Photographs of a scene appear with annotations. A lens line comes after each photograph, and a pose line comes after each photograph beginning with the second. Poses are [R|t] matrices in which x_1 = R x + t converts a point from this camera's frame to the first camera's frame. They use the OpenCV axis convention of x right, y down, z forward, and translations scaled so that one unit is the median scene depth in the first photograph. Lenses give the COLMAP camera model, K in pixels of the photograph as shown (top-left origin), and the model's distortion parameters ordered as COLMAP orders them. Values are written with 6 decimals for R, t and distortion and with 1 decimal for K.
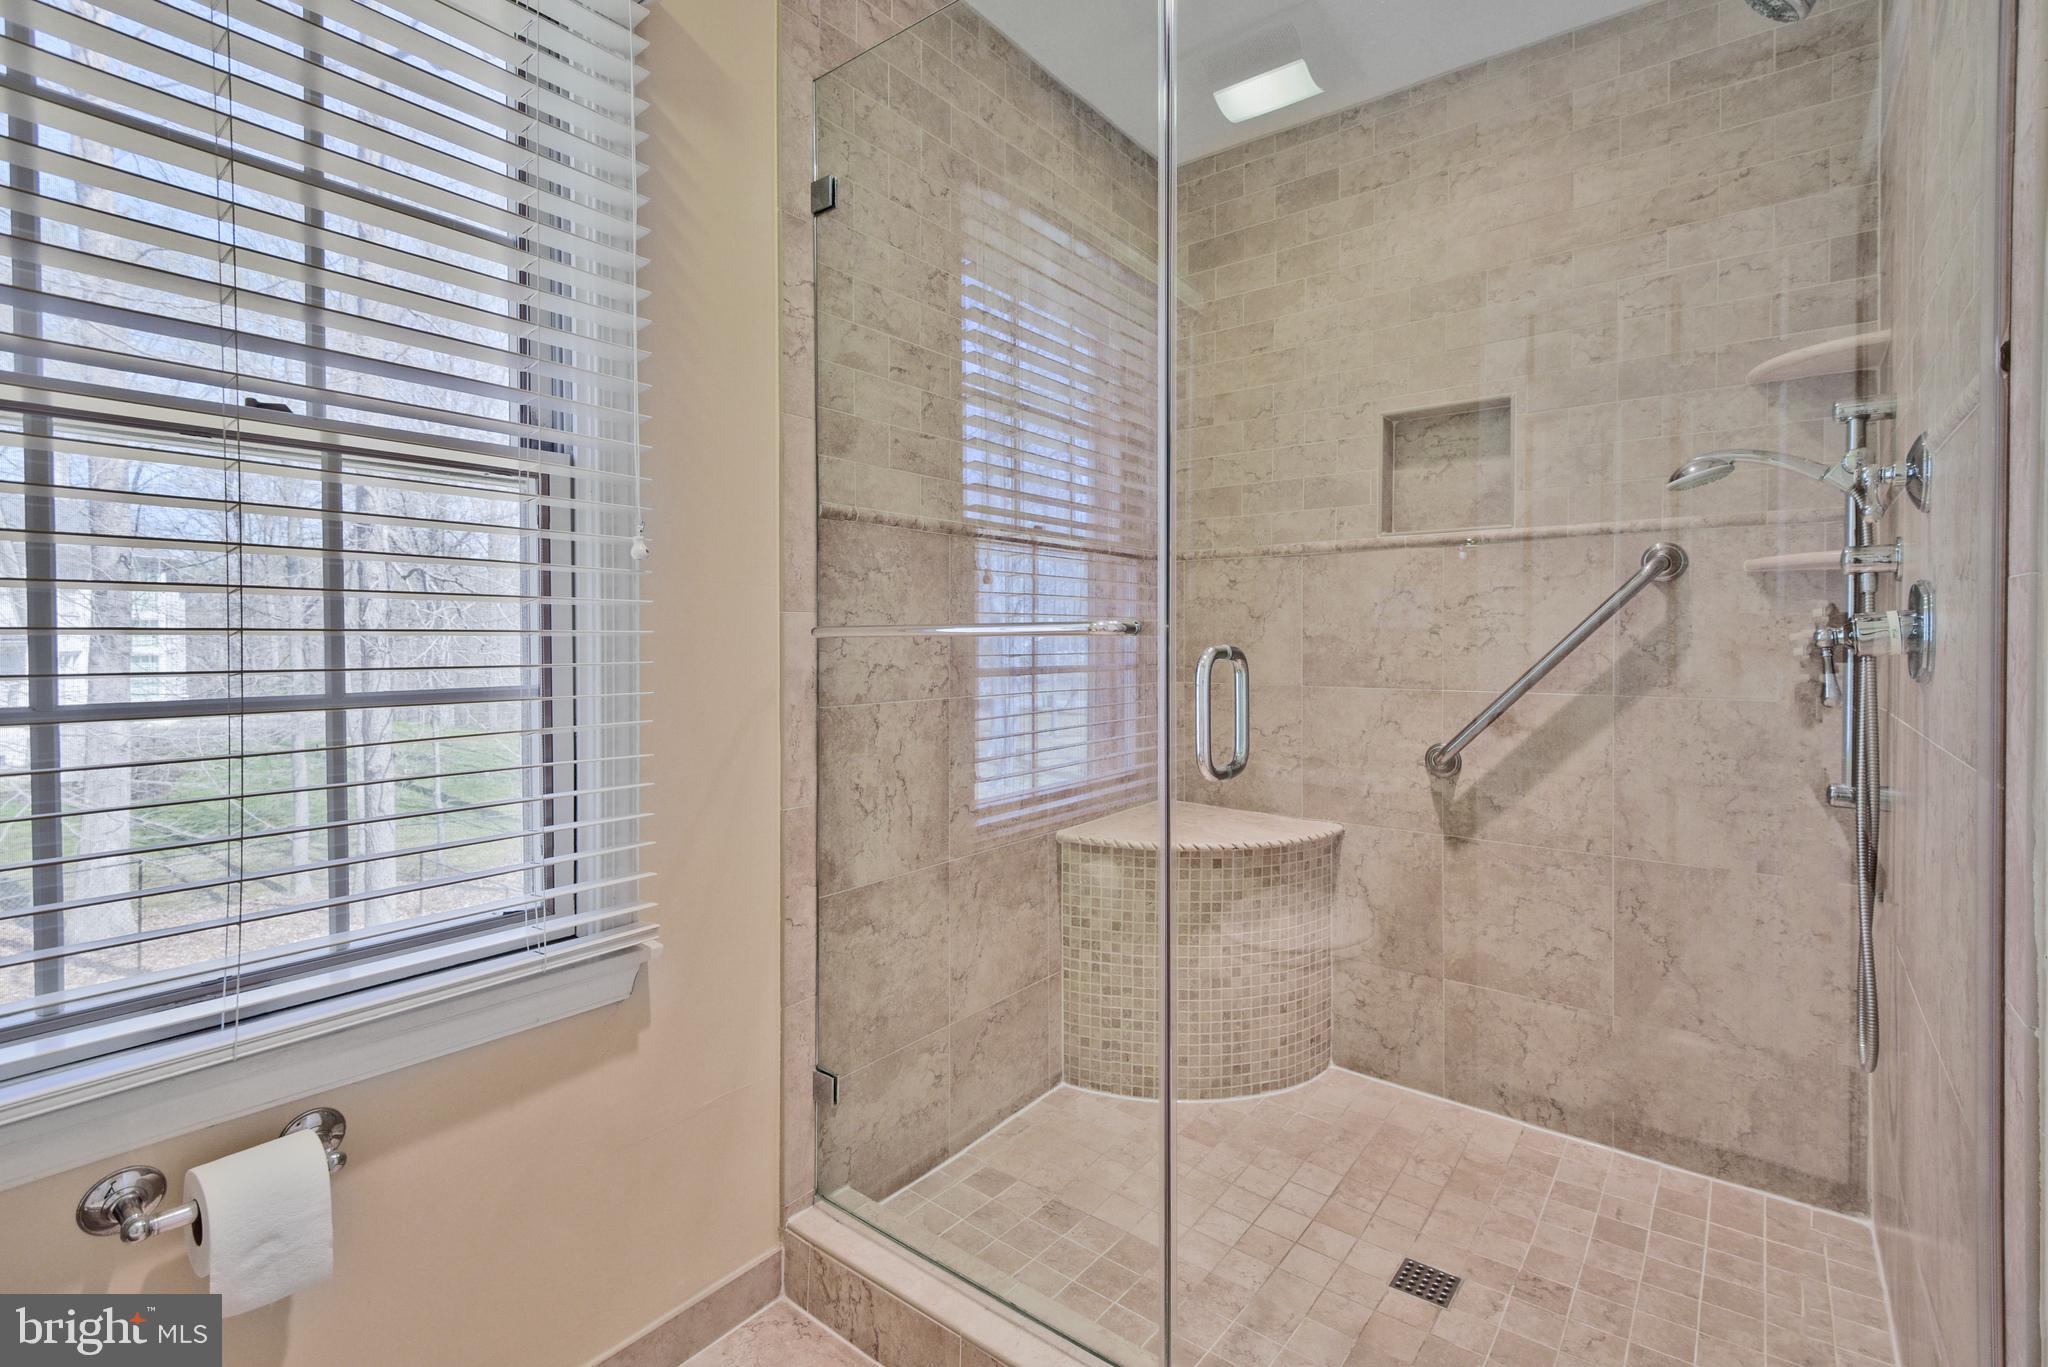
lens RADIAL K [[913.2, 0, 1028.2], [0, 913.2, 651.9], [0, 0, 1]] dist [0.012141, -0.014987]
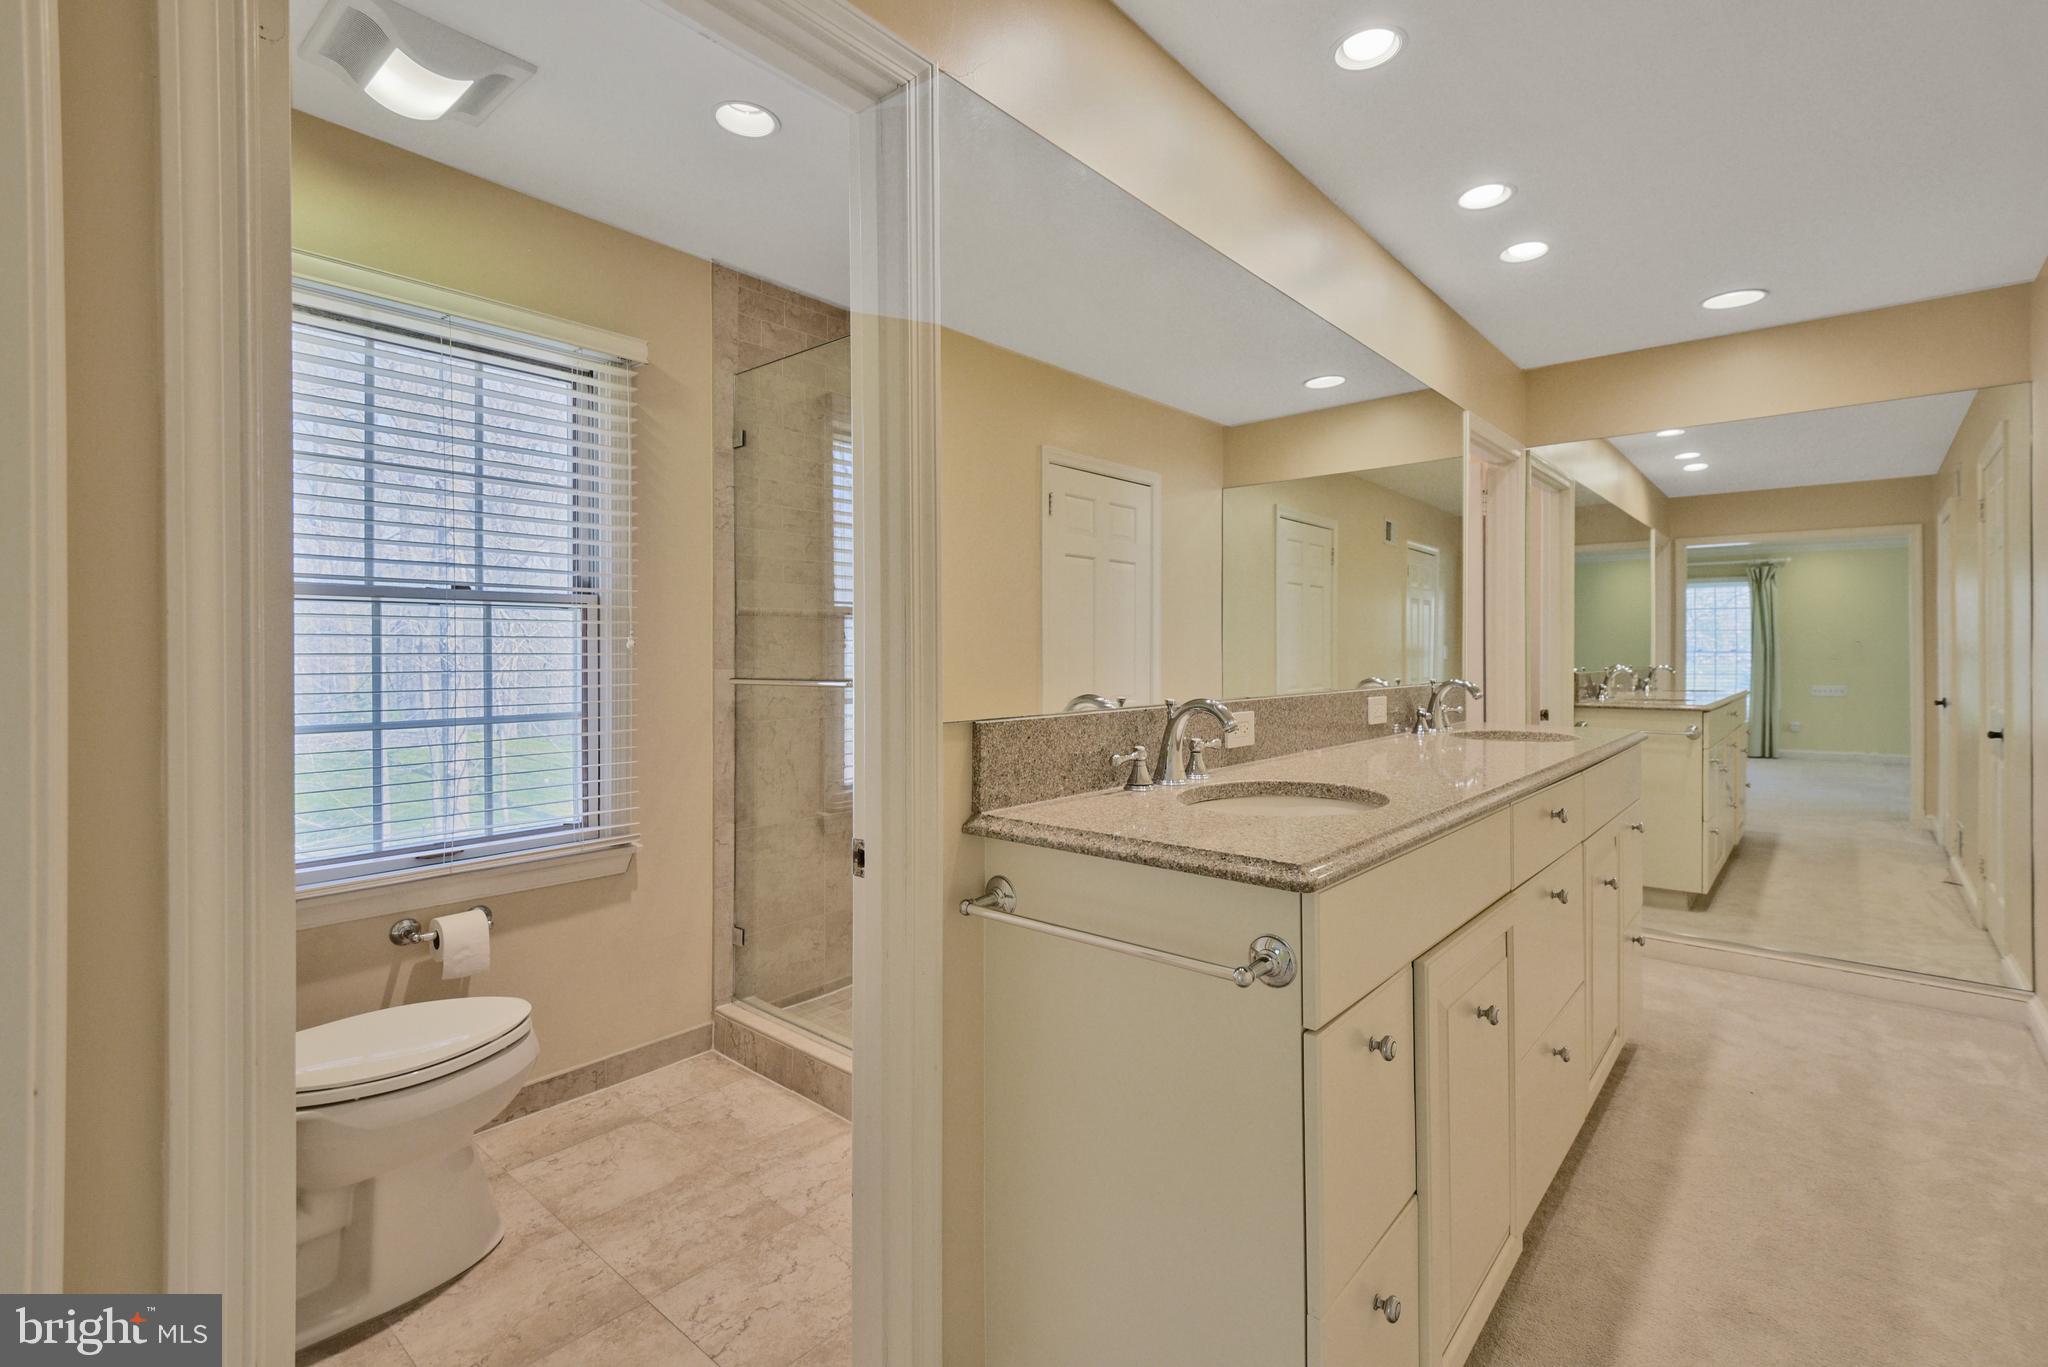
lens RADIAL K [[931.0, 0, 1048.7], [0, 931.0, 646.7], [0, 0, 1]] dist [-0.001550, 0.000281]
pose [[0.999526, -0.003550, -0.030567, 0.445696], [0.002952, 0.999803, -0.019606, -0.050831], [0.030630, 0.019506, 0.999340, -0.815691]]
